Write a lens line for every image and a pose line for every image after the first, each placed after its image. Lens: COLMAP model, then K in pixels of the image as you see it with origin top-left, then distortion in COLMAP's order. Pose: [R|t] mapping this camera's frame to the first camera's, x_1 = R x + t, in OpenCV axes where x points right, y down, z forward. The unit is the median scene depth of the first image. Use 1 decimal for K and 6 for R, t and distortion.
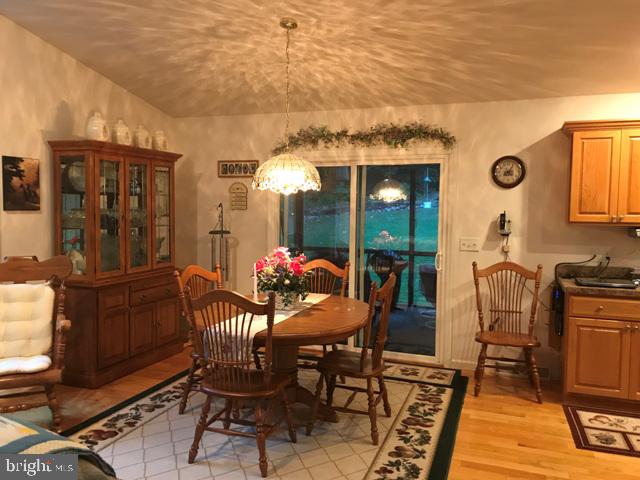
lens RADIAL K [[520.0, 0, 319.7], [0, 520.0, 238.8], [0, 0, 1]] dist [0.037243, -0.072607]
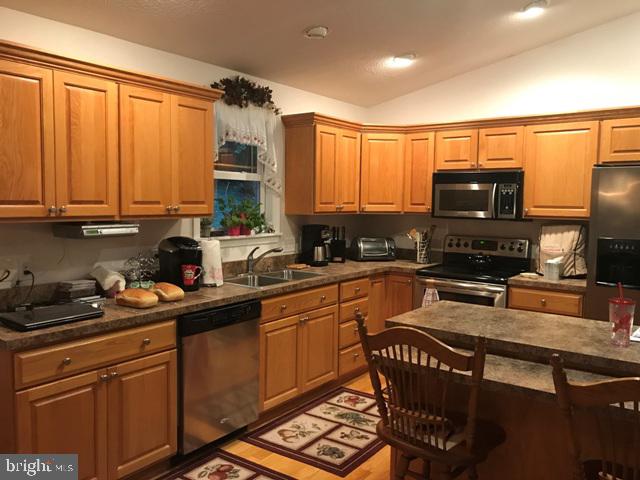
lens RADIAL K [[520.0, 0, 316.8], [0, 520.0, 238.3], [0, 0, 1]] dist [0.037243, -0.072607]
pose [[0.305233, -0.076795, 0.949176, 0.062628], [0.053307, 0.996558, 0.063486, -0.028884], [-0.950784, 0.031220, 0.308276, 0.507305]]
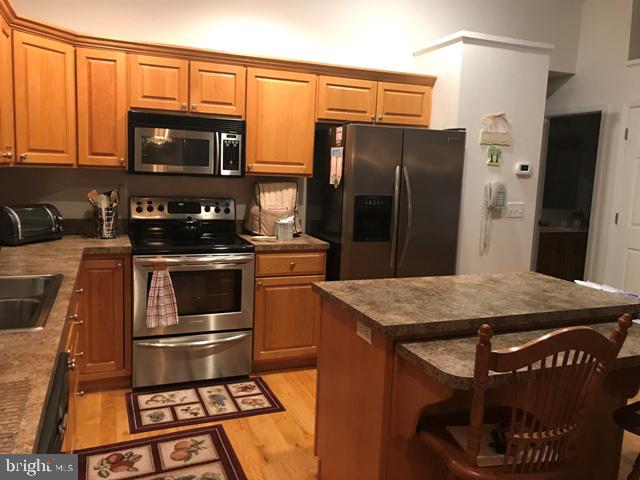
lens RADIAL K [[520.0, 0, 315.3], [0, 520.0, 237.5], [0, 0, 1]] dist [0.037243, -0.072607]
pose [[-0.656310, -0.135046, 0.742307, 0.104885], [0.003133, 0.983355, 0.181670, -0.030039], [-0.754485, 0.121558, -0.644962, 0.561382]]
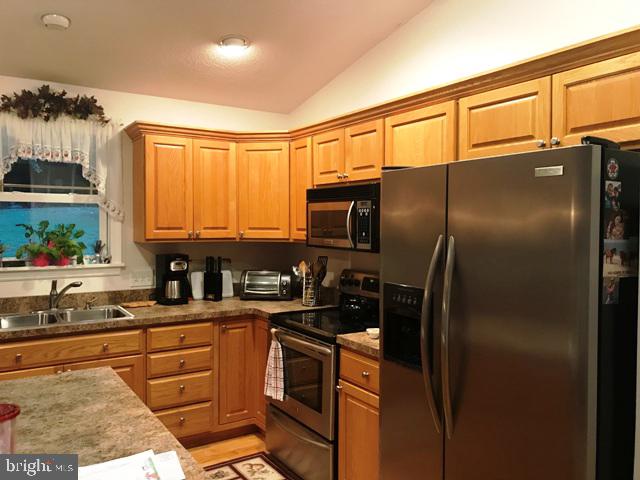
lens RADIAL K [[520.0, 0, 320.4], [0, 520.0, 235.7], [0, 0, 1]] dist [0.037243, -0.072607]
pose [[0.609566, -0.027431, 0.792261, 0.122662], [0.053720, 0.998533, -0.006759, -0.025269], [-0.790913, 0.046681, 0.610146, 0.452418]]
